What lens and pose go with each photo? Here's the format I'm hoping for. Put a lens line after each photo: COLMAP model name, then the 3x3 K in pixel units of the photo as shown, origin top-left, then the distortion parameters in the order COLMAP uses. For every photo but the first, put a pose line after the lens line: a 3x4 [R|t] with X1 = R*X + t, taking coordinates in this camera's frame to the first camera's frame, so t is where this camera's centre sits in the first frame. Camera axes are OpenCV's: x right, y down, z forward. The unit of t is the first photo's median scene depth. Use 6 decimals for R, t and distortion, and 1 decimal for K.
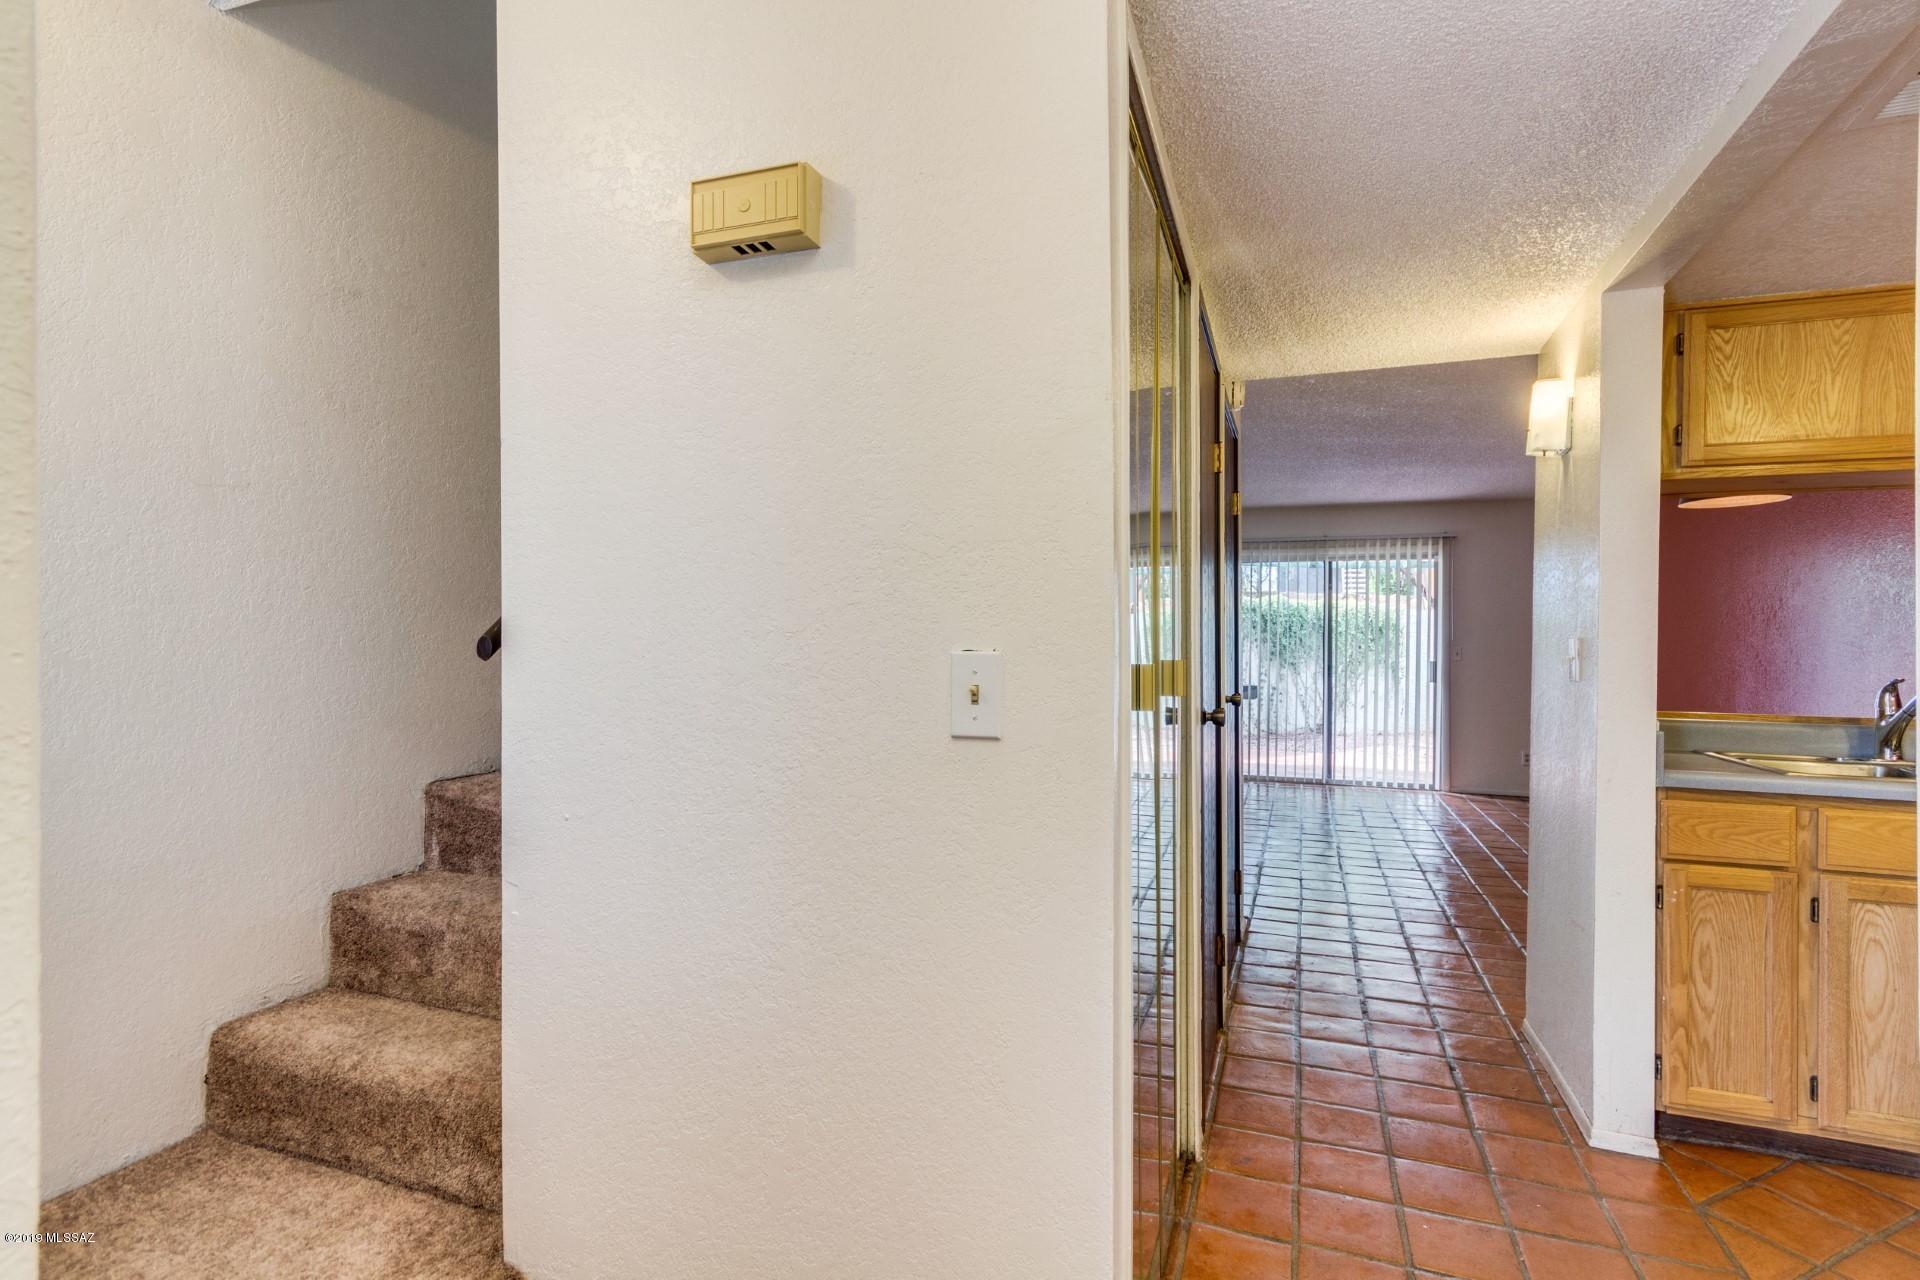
lens RADIAL K [[908.0, 0, 962.0], [0, 908.0, 645.5], [0, 0, 1]] dist [0.003473, 0.000017]
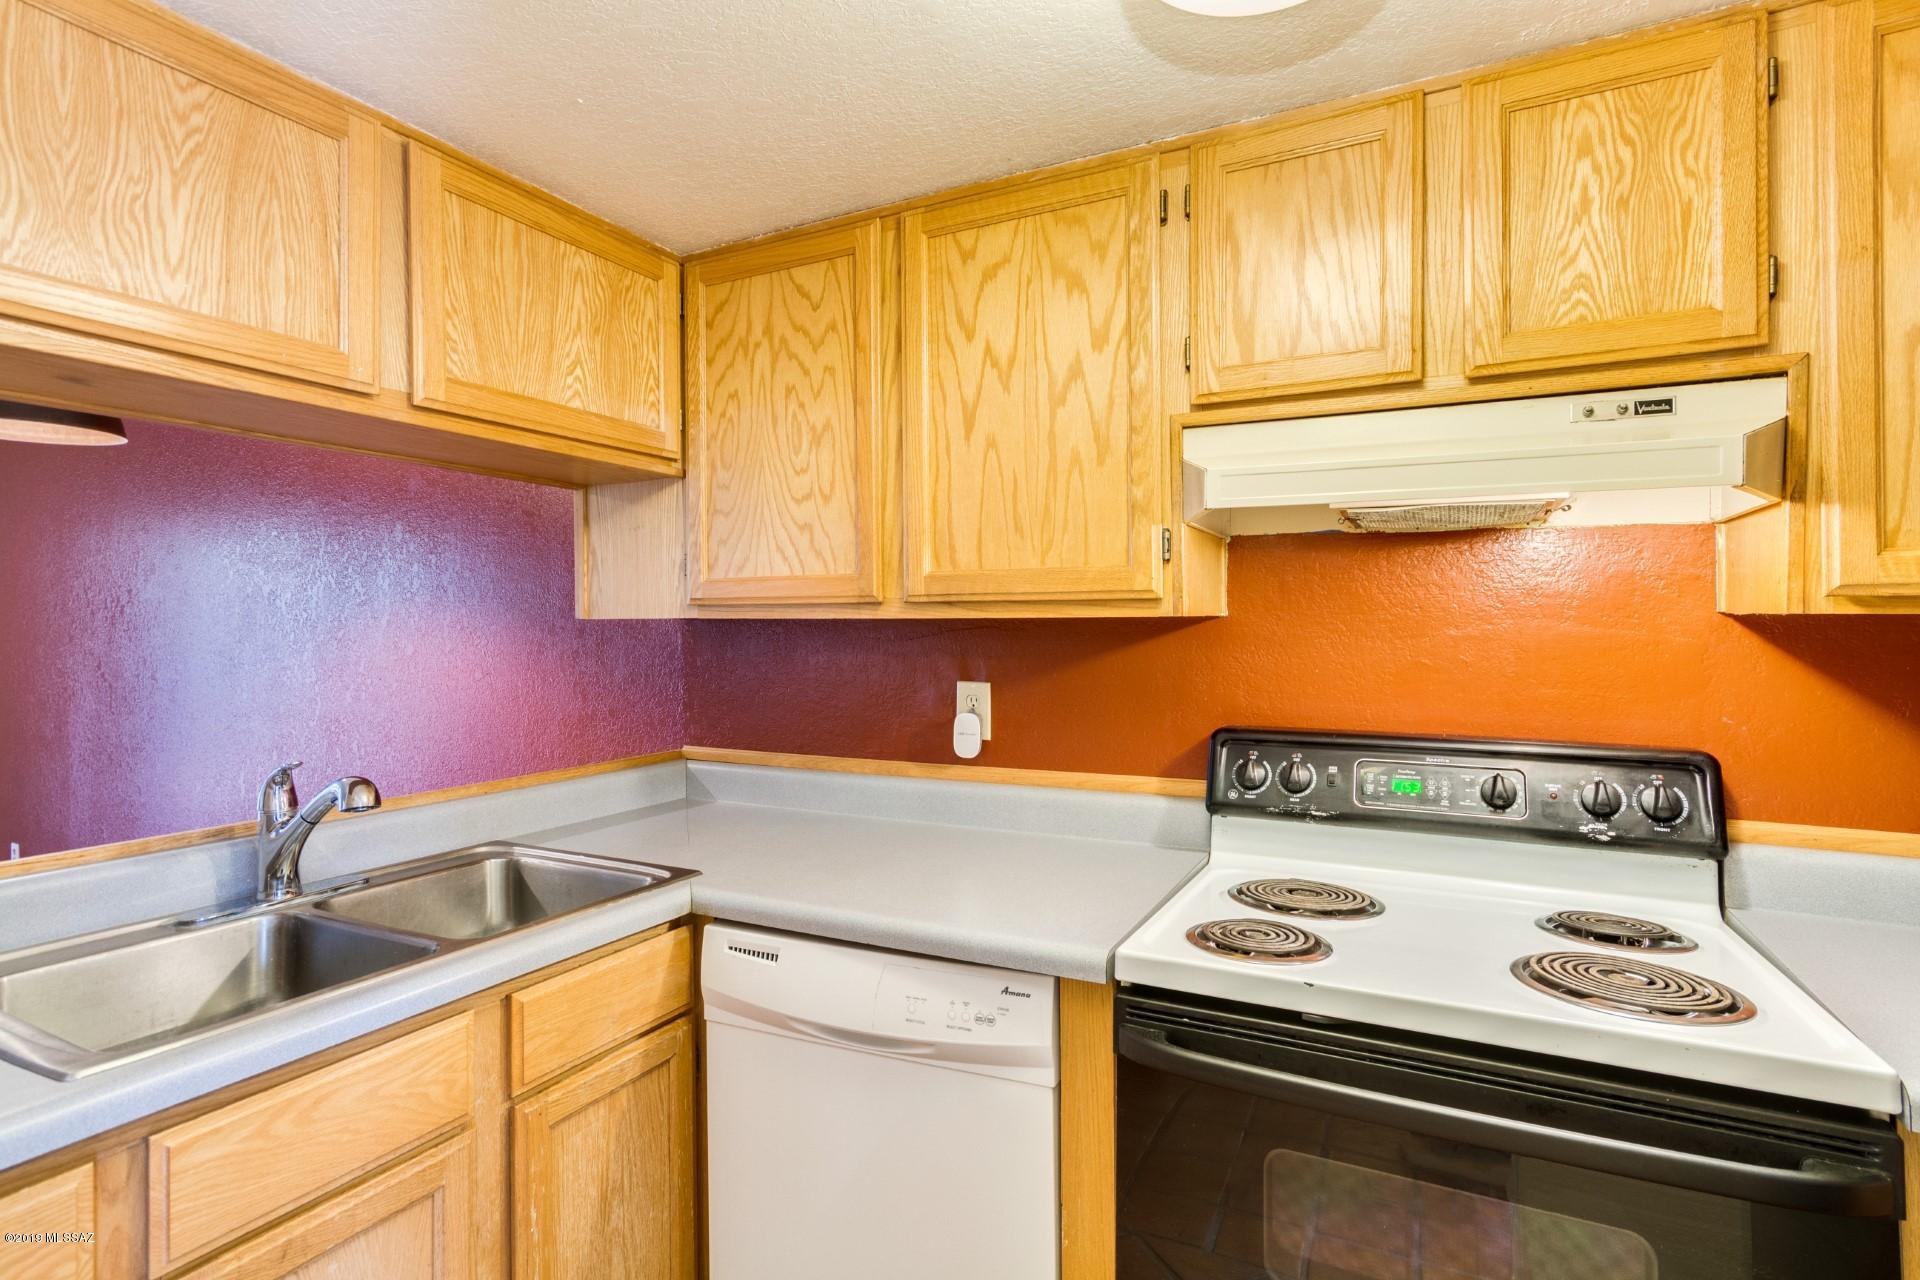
lens RADIAL K [[908.0, 0, 975.0], [0, 908.0, 627.2], [0, 0, 1]] dist [0.003473, 0.000017]
pose [[0.105635, -0.012744, 0.994323, 0.496596], [0.003645, 0.999916, 0.012428, -0.056295], [-0.994398, 0.002311, 0.105672, 0.505243]]
